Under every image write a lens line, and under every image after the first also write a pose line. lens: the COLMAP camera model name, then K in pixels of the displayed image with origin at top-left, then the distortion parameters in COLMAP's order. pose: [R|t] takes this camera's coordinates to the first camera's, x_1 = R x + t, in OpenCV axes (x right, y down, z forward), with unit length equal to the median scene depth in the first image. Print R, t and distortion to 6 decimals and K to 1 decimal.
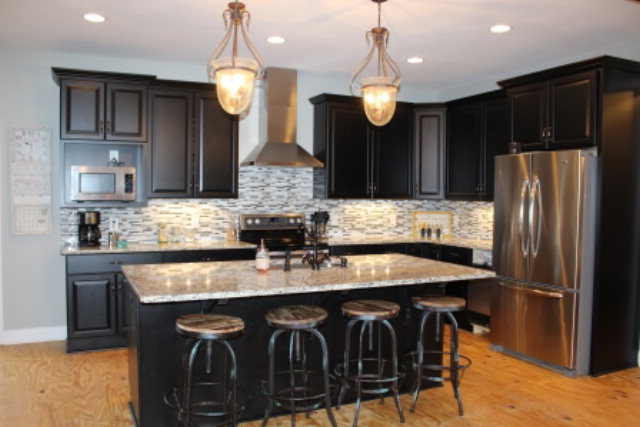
lens RADIAL K [[537.2, 0, 320.0], [0, 537.2, 213.5], [0, 0, 1]] dist [-0.085700, 0.003239]
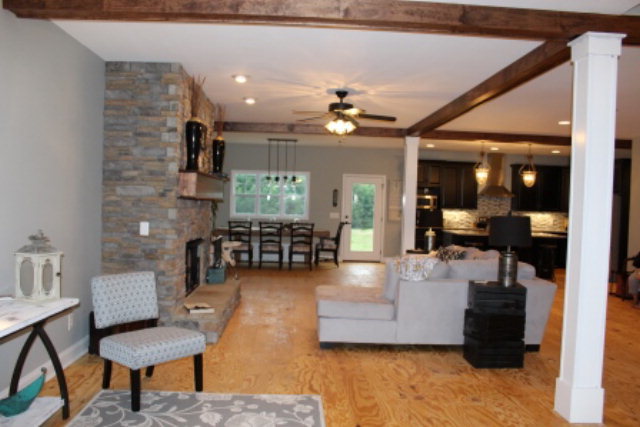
lens RADIAL K [[537.2, 0, 320.0], [0, 537.2, 213.5], [0, 0, 1]] dist [-0.085700, 0.003239]
pose [[0.924249, 0.030086, -0.380602, 0.101100], [-0.039517, 0.999075, -0.016986, 0.055857], [0.379739, 0.030739, 0.924583, -1.408504]]
